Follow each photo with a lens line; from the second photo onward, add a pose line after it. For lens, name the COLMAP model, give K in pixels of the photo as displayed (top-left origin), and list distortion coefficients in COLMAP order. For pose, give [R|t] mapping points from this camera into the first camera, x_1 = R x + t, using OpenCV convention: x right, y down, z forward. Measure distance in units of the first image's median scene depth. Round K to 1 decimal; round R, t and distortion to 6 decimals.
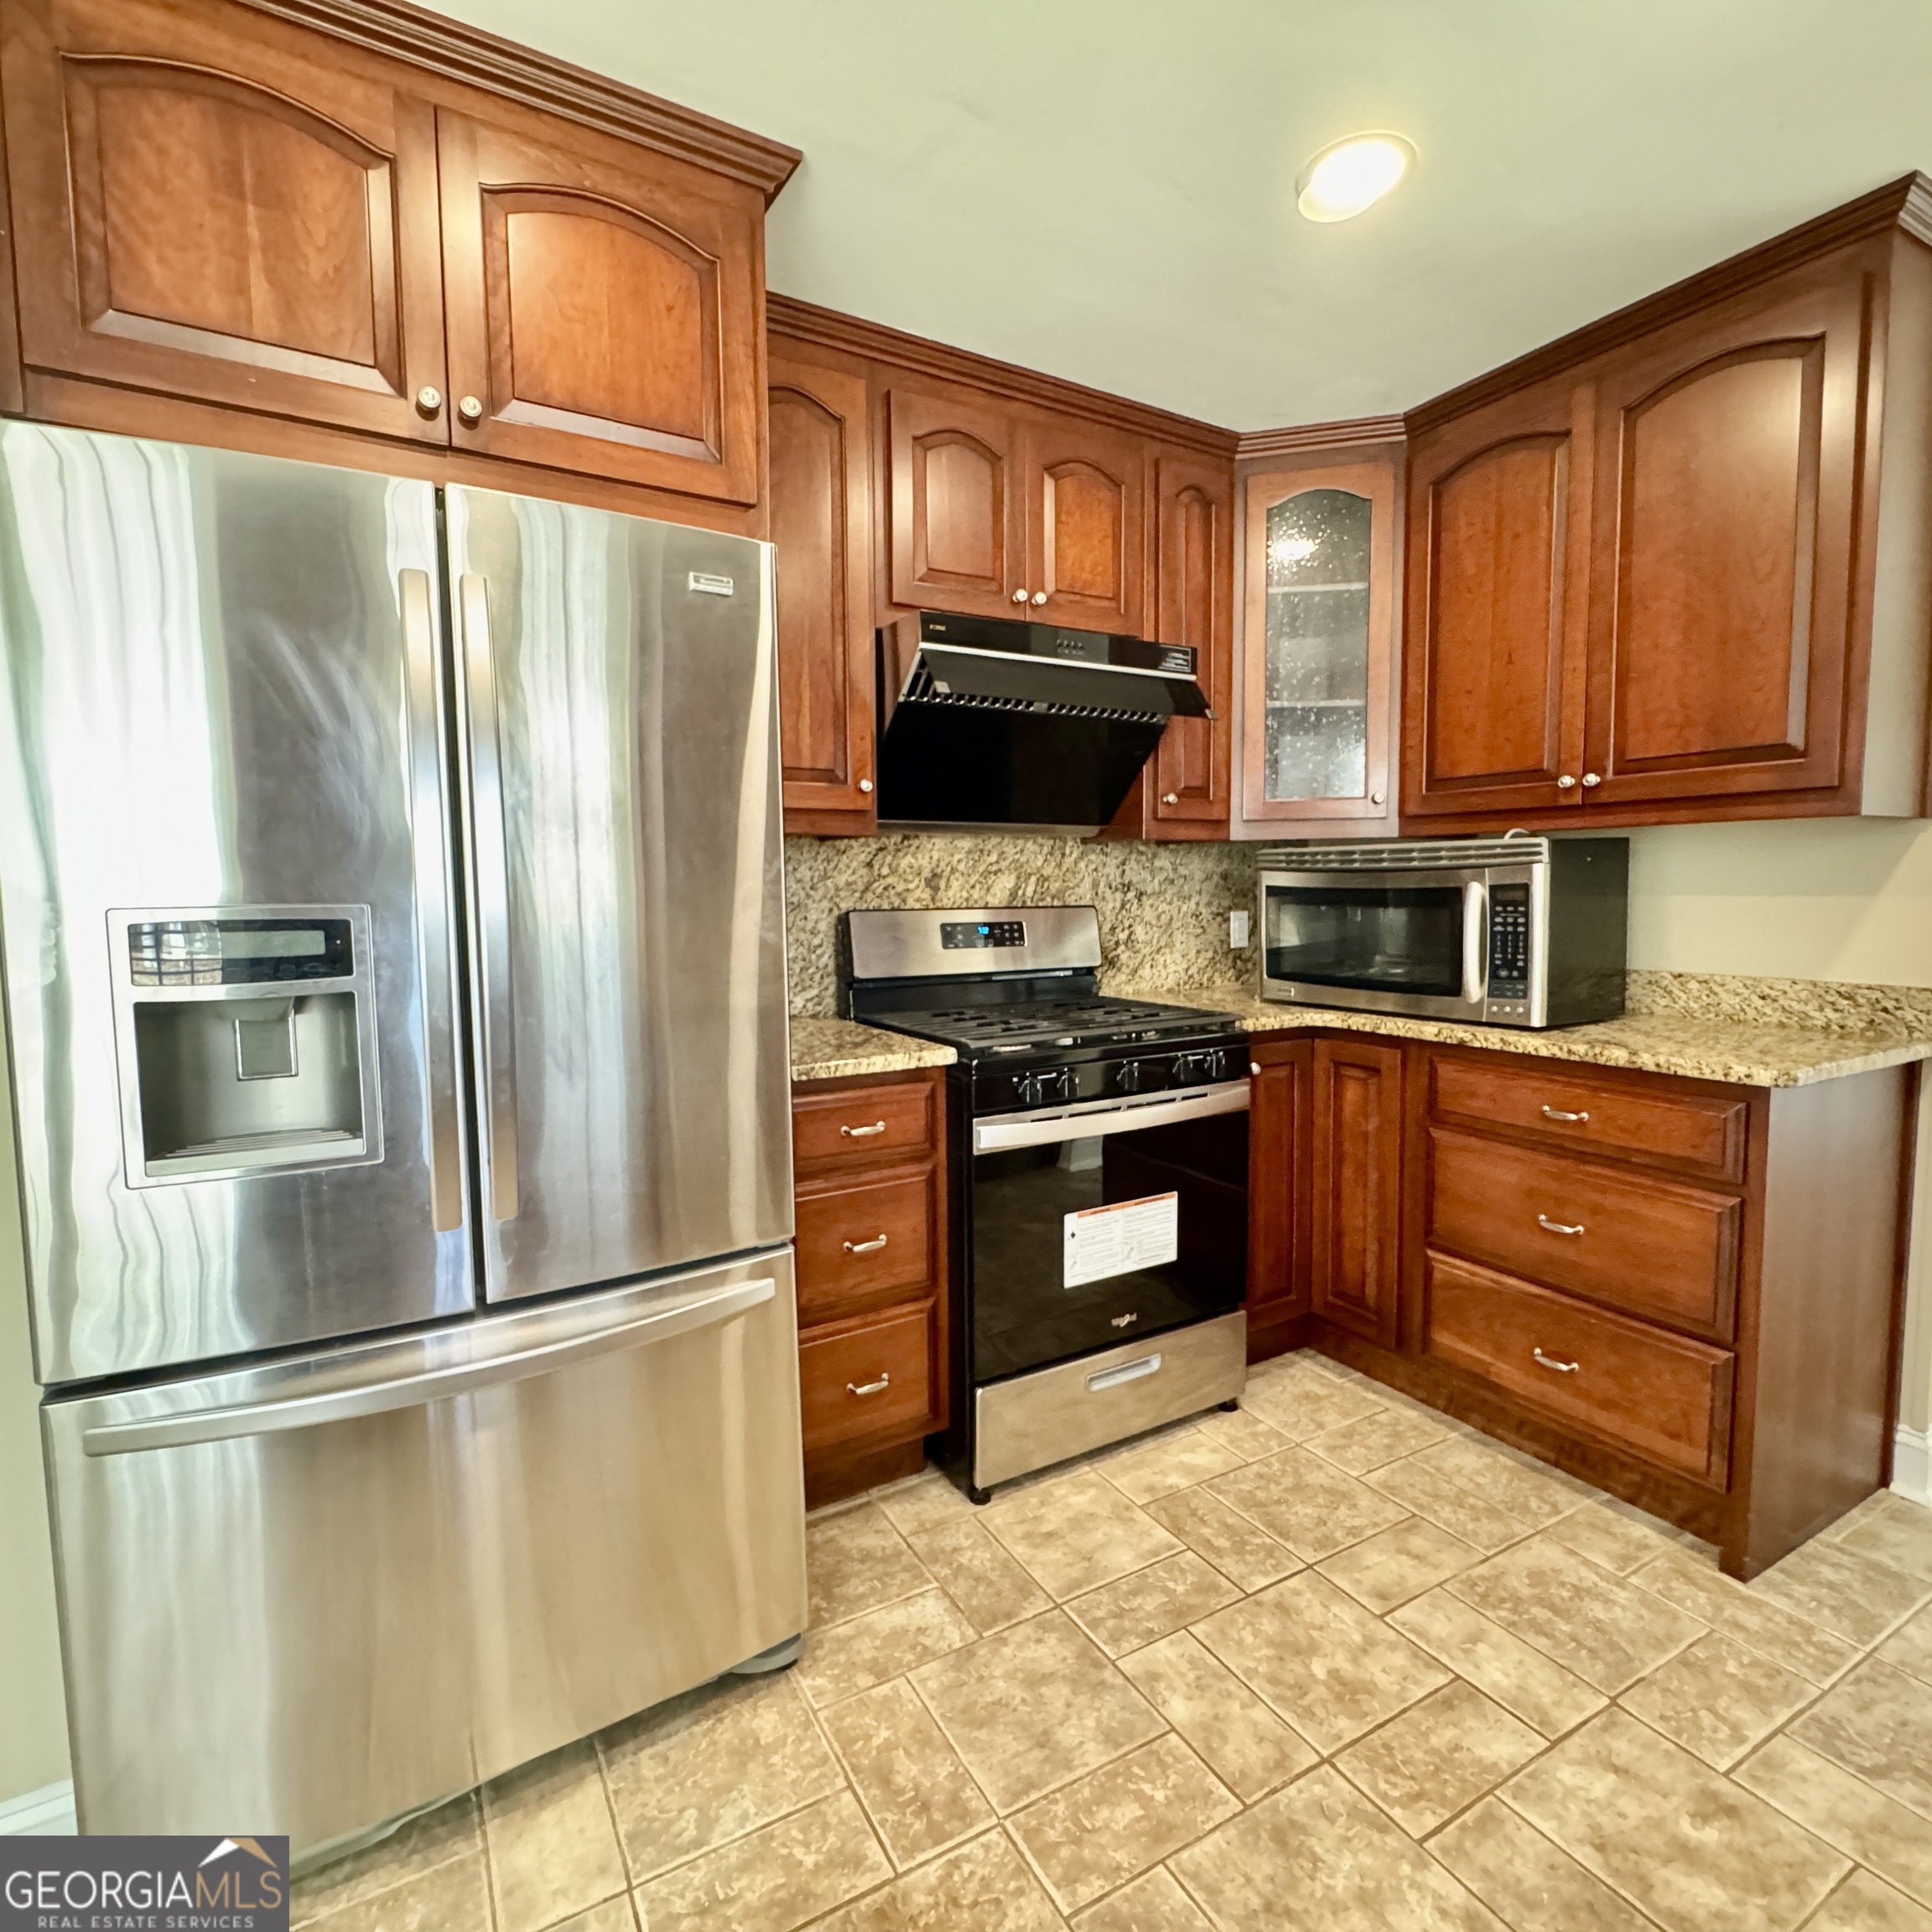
lens RADIAL K [[1033.3, 0, 963.8], [0, 1033.3, 964.2], [0, 0, 1]] dist [-0.004983, 0.000047]
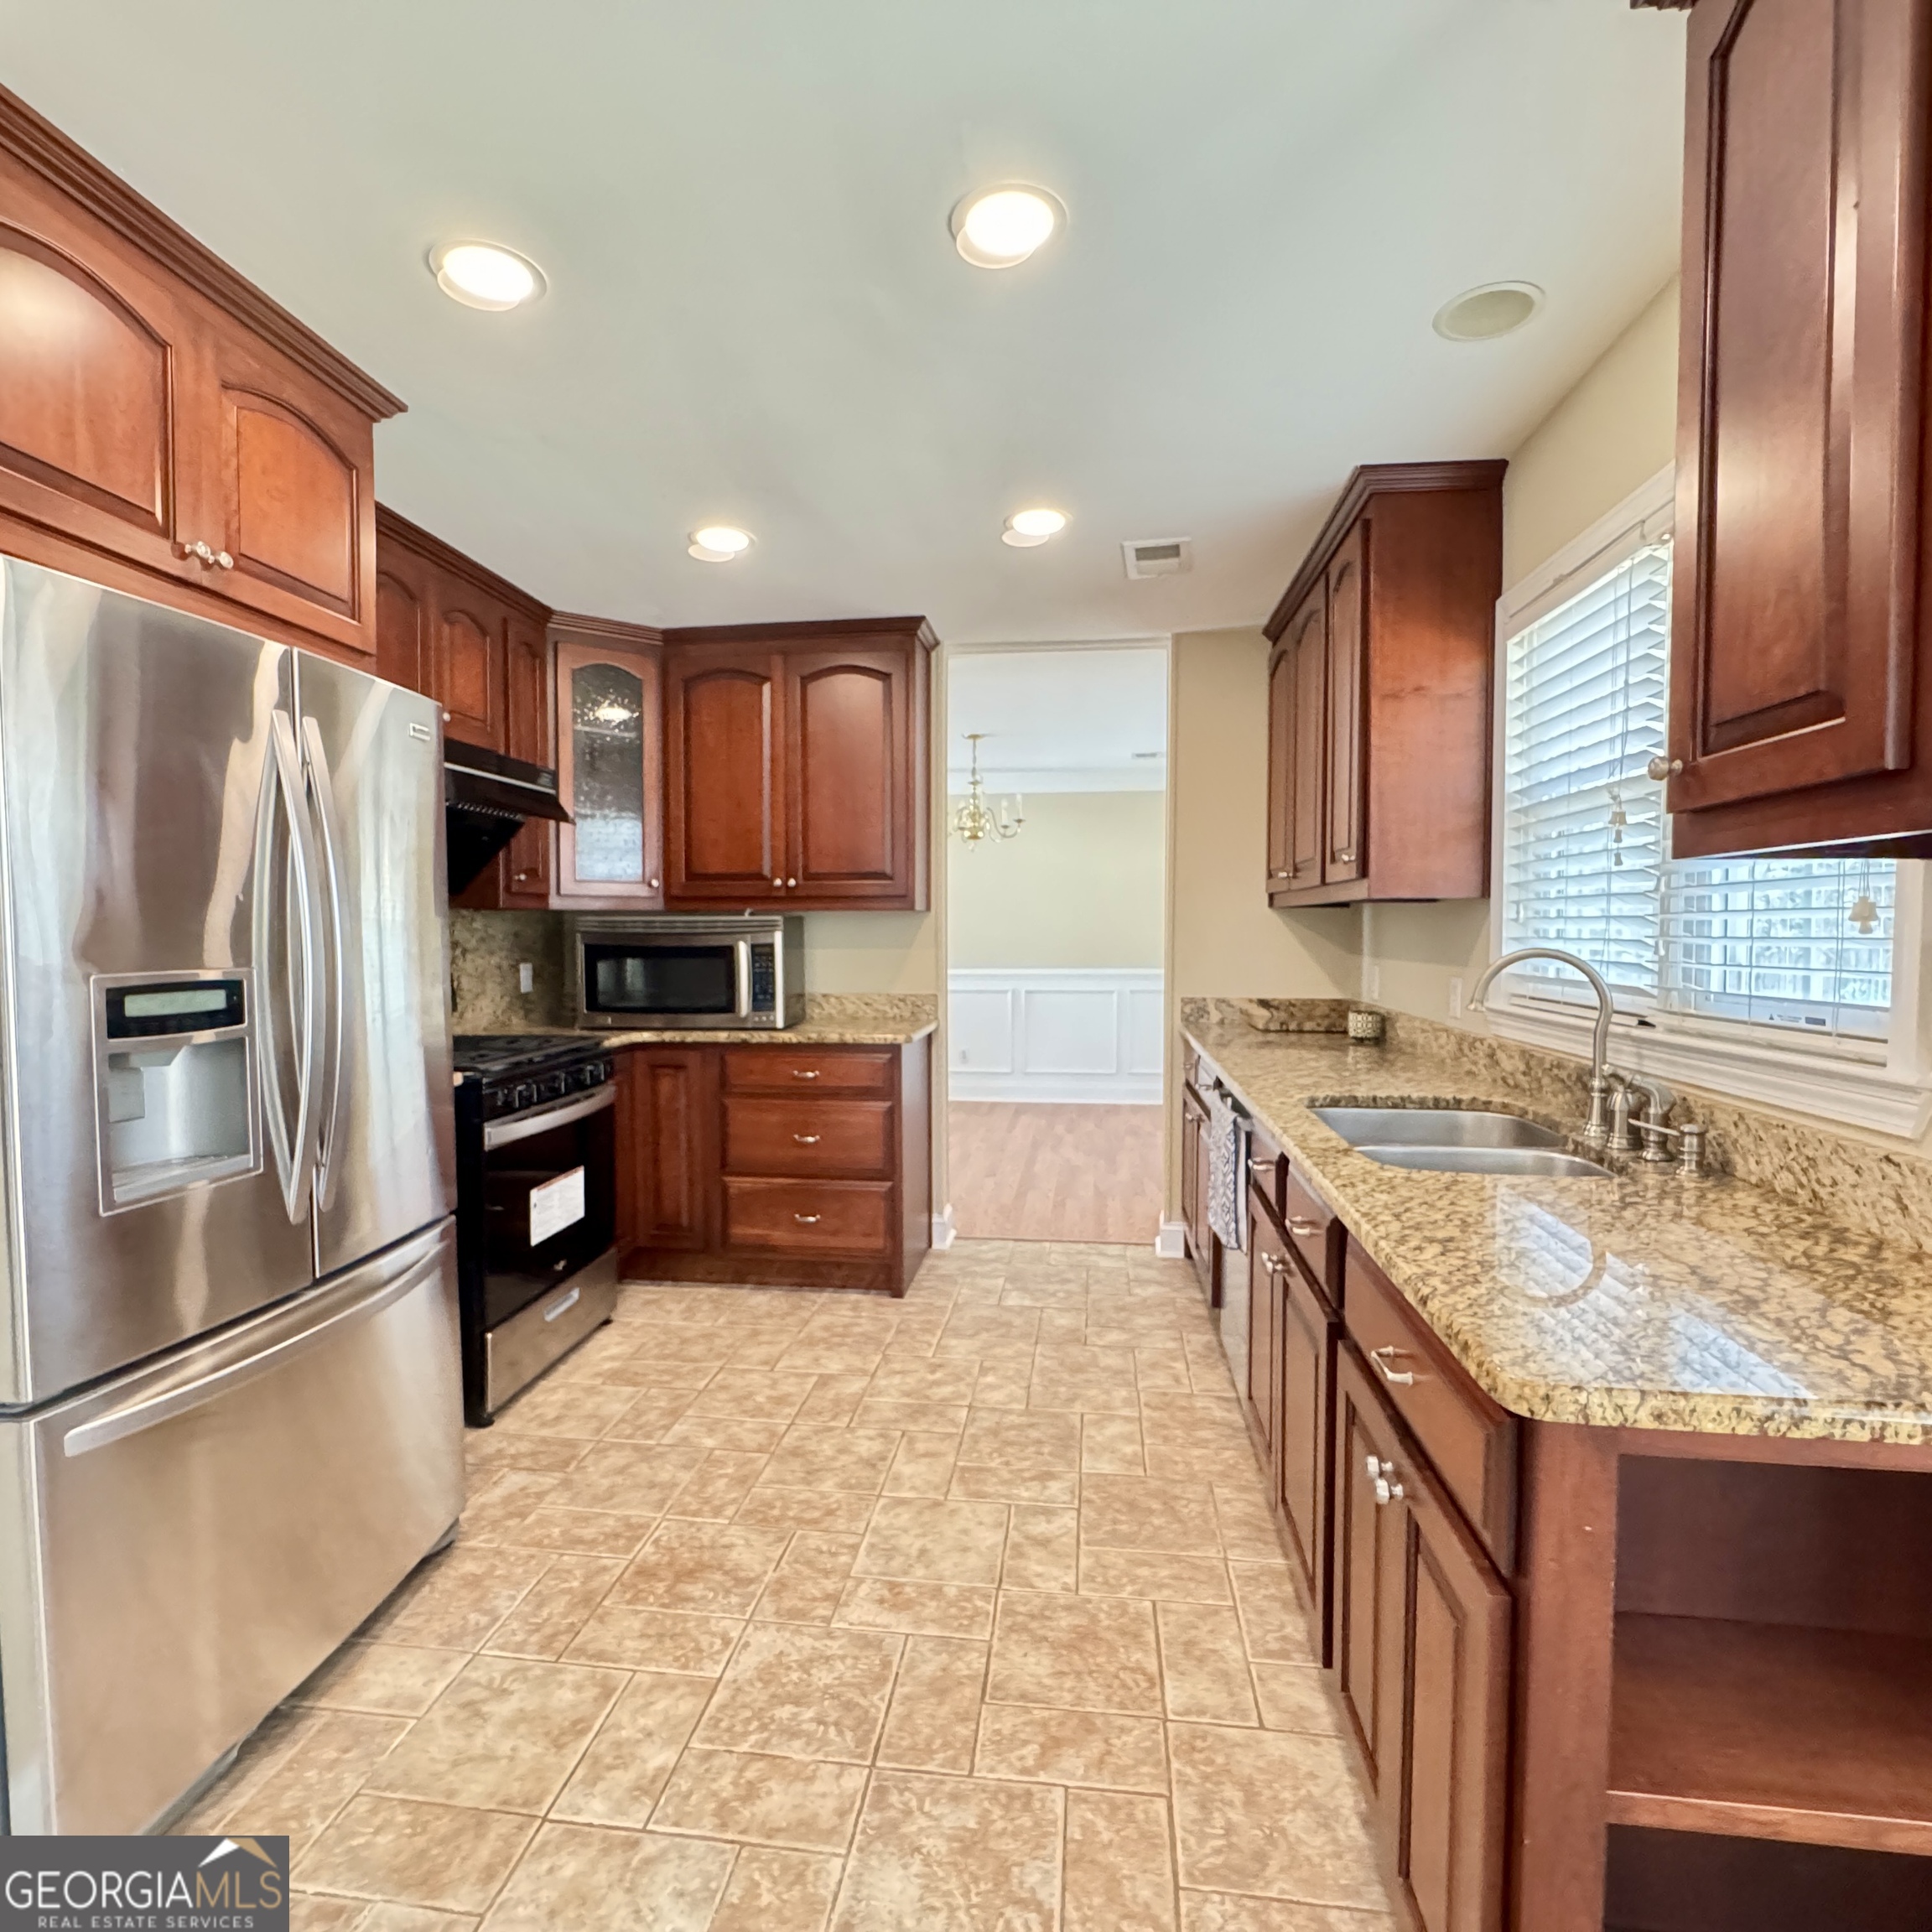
lens RADIAL K [[1033.3, 0, 966.2], [0, 1033.3, 968.2], [0, 0, 1]] dist [-0.004983, 0.000047]
pose [[0.599976, -0.021678, 0.799724, -0.609697], [0.057589, 0.998210, -0.016146, 0.008003], [-0.797942, 0.055742, 0.600151, -0.263882]]
